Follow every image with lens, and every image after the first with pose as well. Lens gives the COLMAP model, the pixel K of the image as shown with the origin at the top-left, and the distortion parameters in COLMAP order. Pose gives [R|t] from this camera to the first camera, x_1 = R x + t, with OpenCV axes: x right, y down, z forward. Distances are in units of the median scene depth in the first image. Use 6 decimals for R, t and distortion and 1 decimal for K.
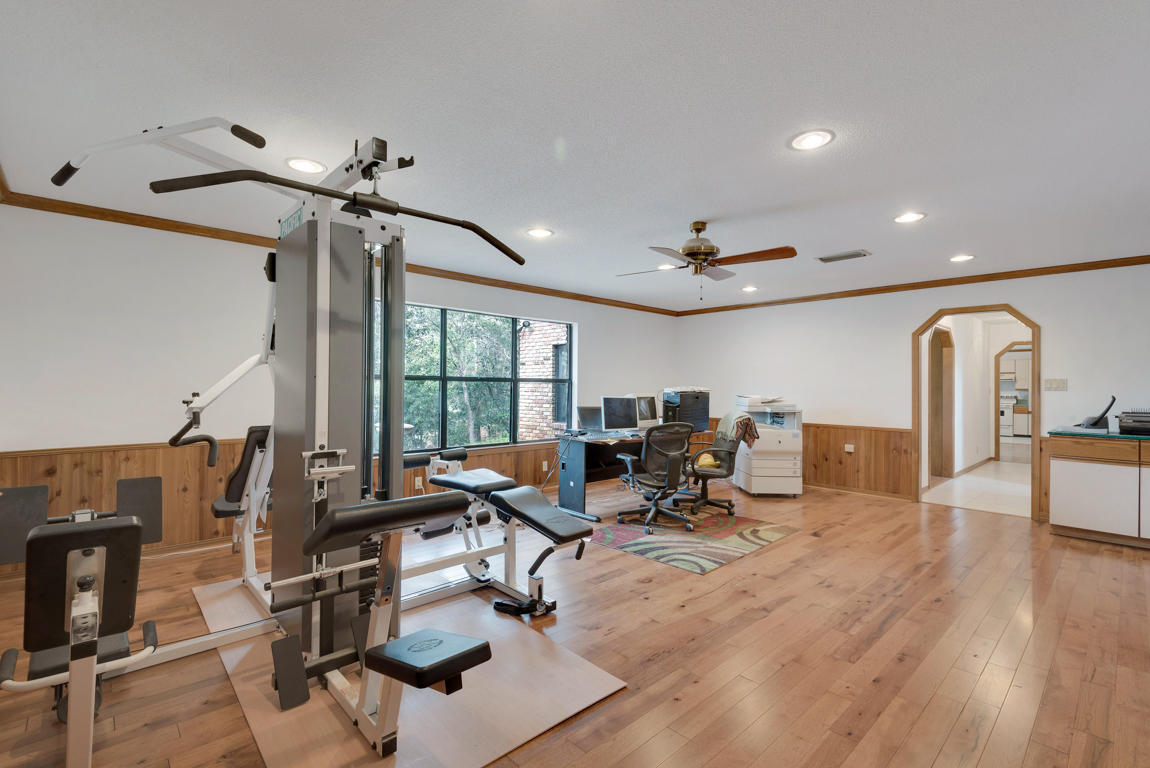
lens RADIAL K [[522.6, 0, 572.8], [0, 522.6, 381.9], [0, 0, 1]] dist [0.009635, -0.003859]
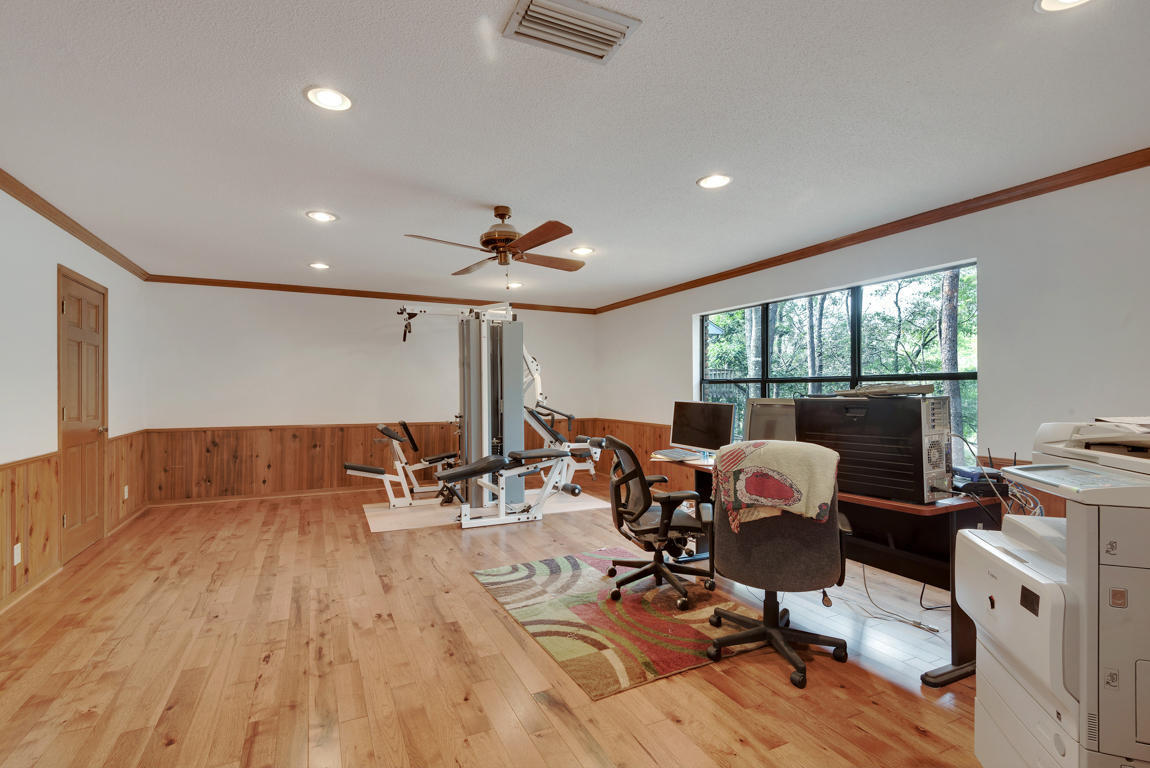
lens RADIAL K [[522.6, 0, 543.3], [0, 522.6, 391.1], [0, 0, 1]] dist [0.009635, -0.003859]
pose [[-0.327065, -0.006681, -0.944978, 1.035324], [0.000416, 0.999974, -0.007213, 0.024816], [0.945002, -0.002752, -0.327053, 1.311800]]
